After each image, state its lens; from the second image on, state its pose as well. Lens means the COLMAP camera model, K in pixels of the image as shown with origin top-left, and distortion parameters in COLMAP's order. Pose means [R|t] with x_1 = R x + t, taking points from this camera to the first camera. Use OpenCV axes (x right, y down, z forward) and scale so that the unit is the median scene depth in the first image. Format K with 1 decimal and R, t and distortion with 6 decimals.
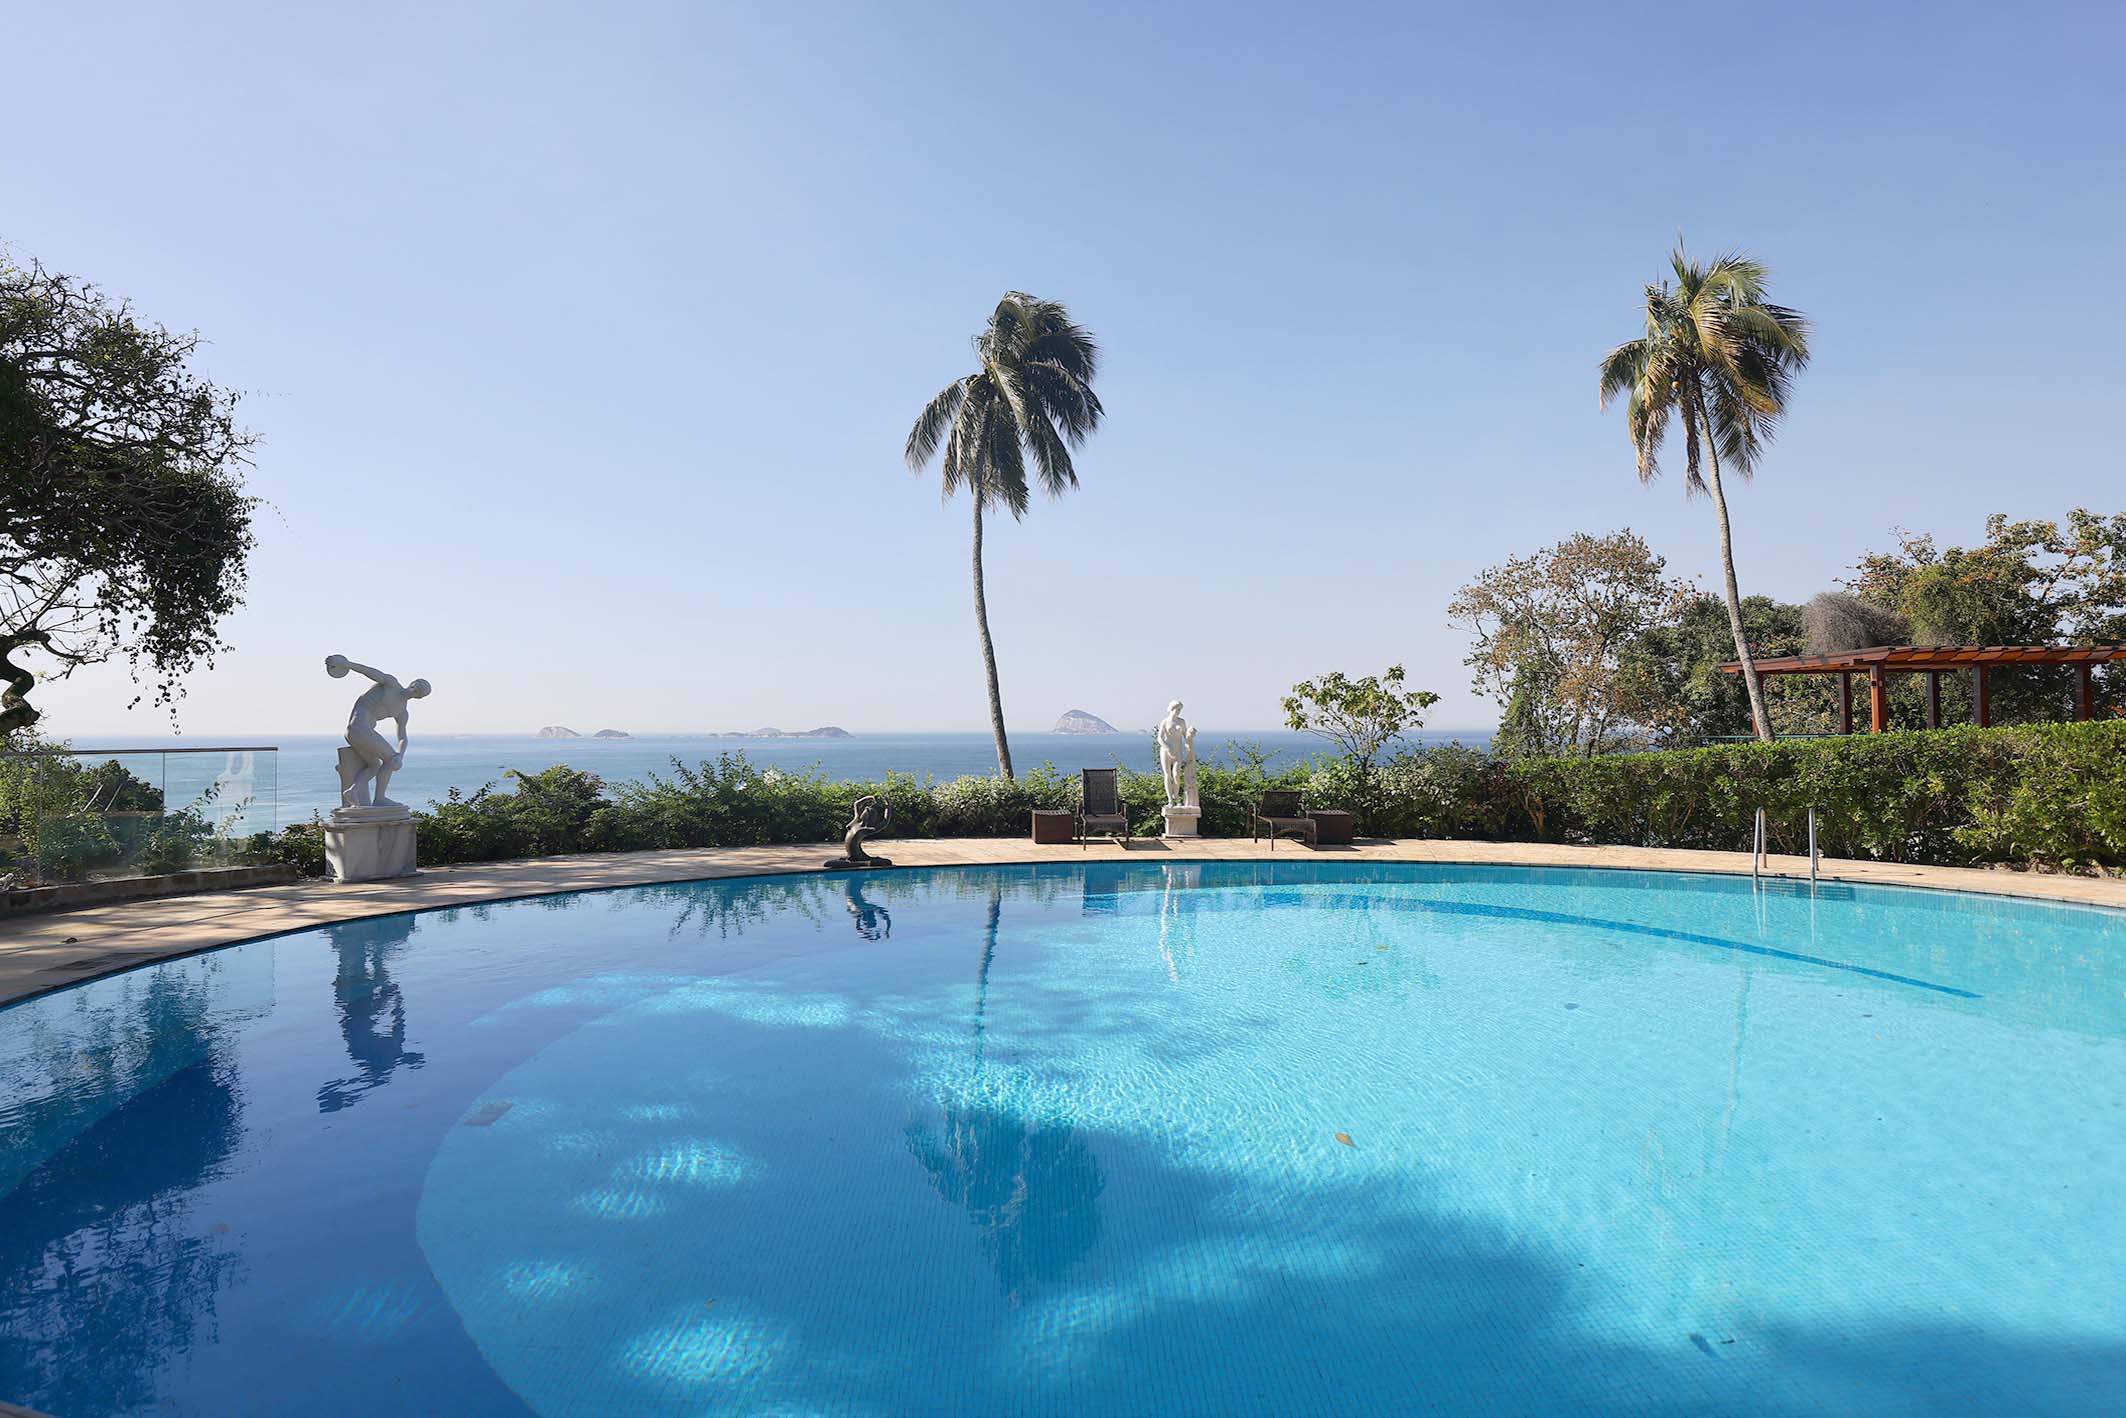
lens RADIAL K [[1146.3, 0, 1065.7], [0, 1146.3, 699.8], [0, 0, 1]] dist [-0.000179, -0.001201]
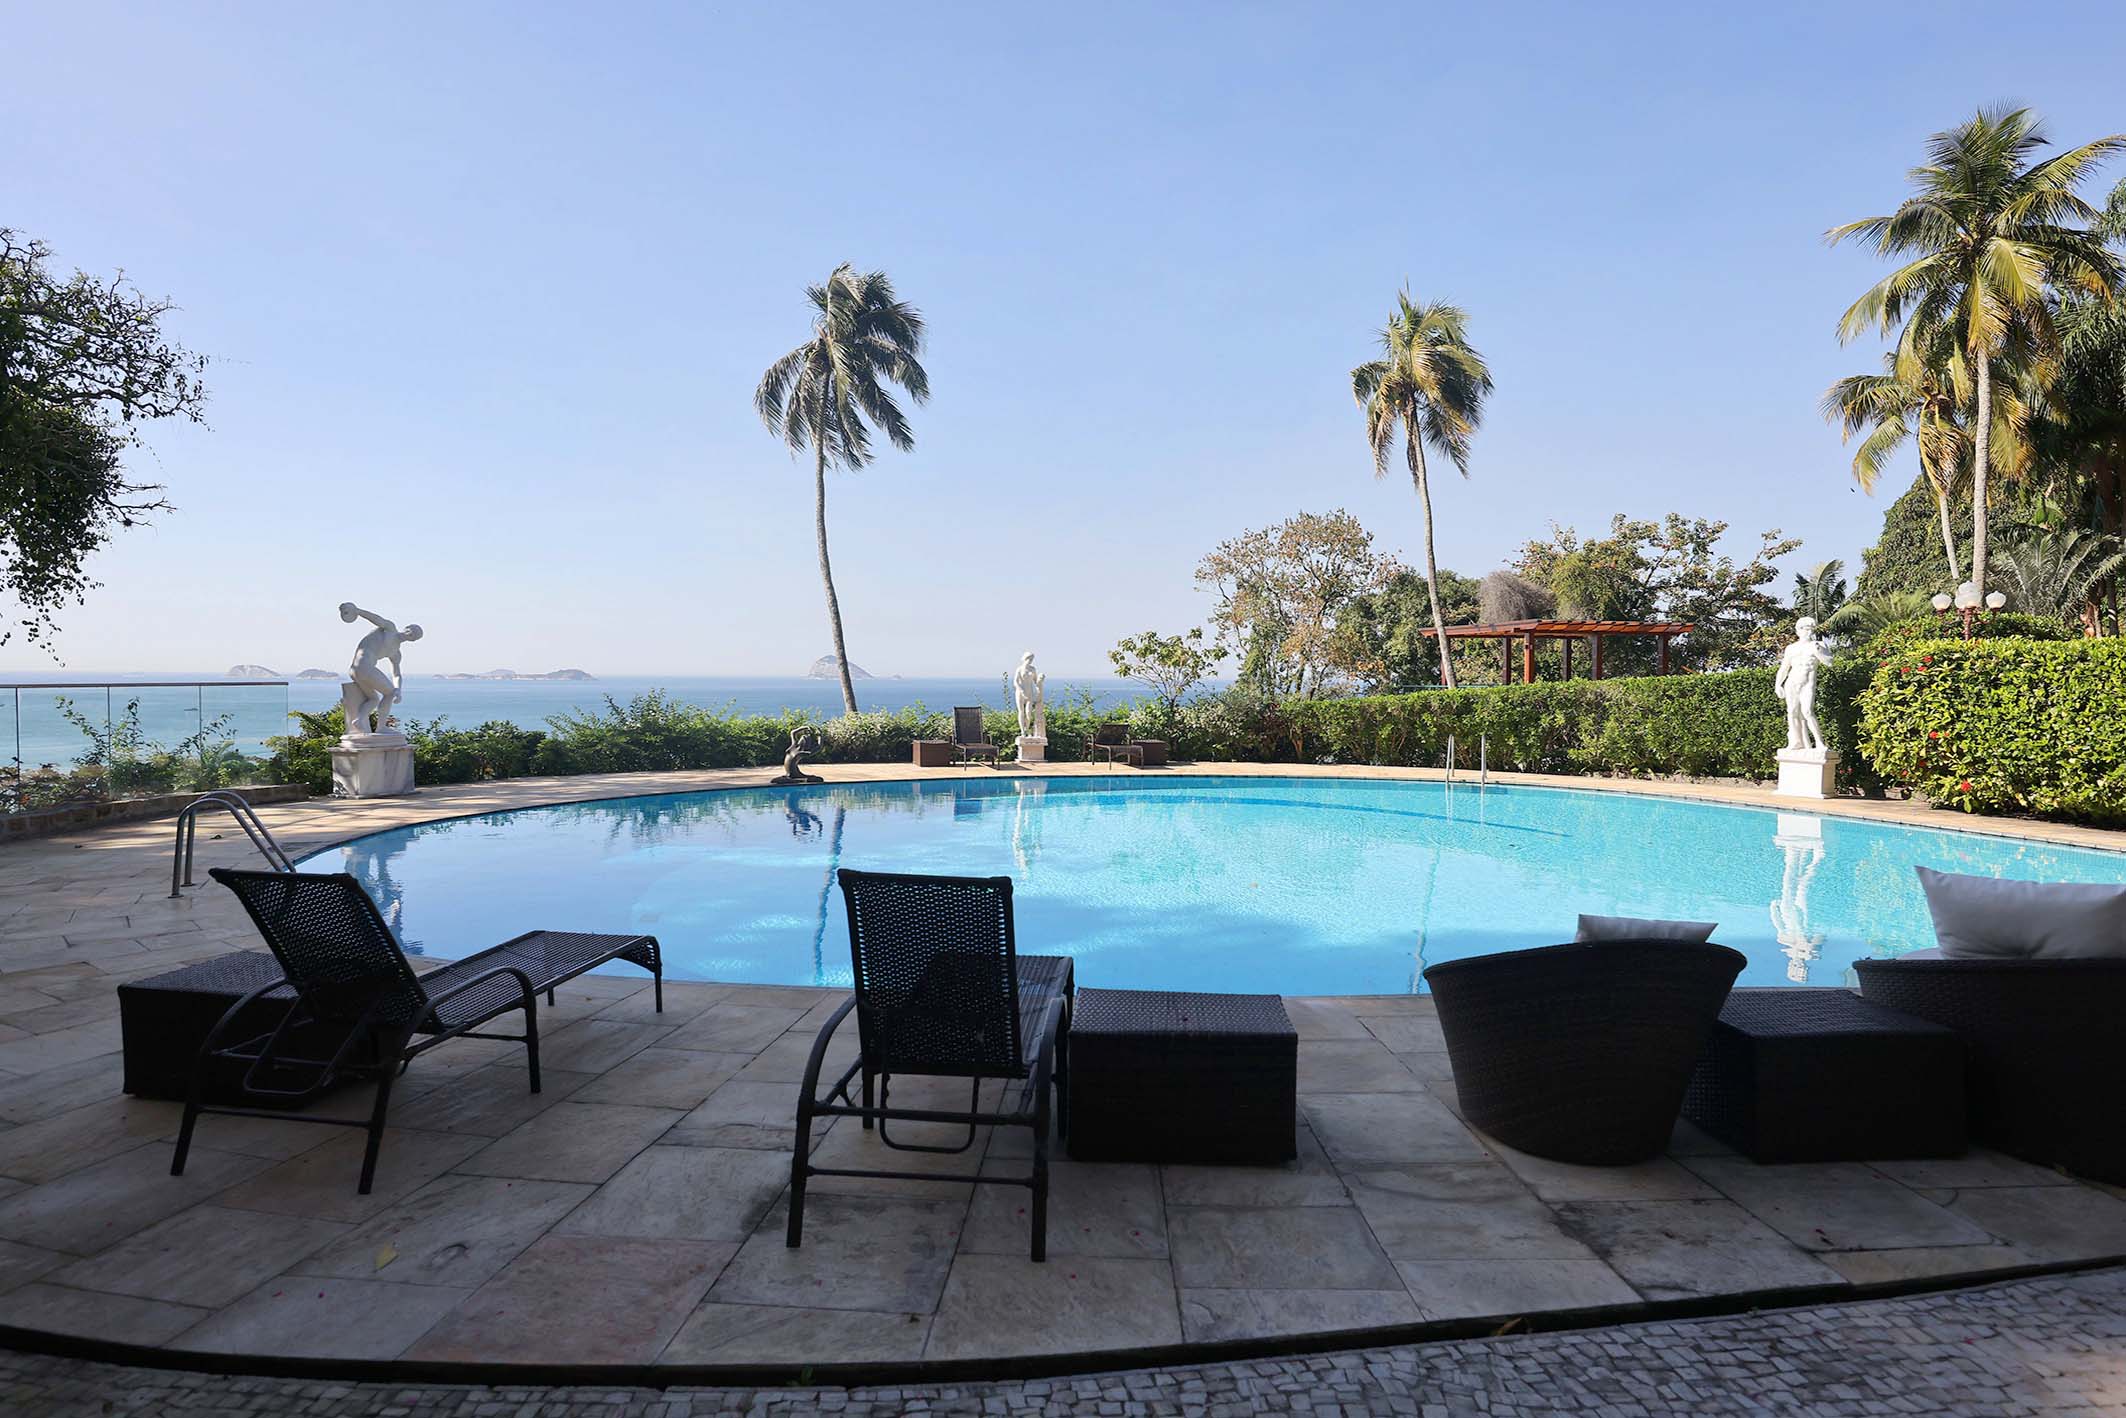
lens RADIAL K [[1146.3, 0, 1065.7], [0, 1146.3, 699.8], [0, 0, 1]] dist [-0.000179, -0.001201]
pose [[0.974096, 0.006466, 0.226044, -0.145715], [-0.016990, 0.998858, 0.044644, -0.003947], [-0.225497, -0.047328, 0.973094, -0.220193]]
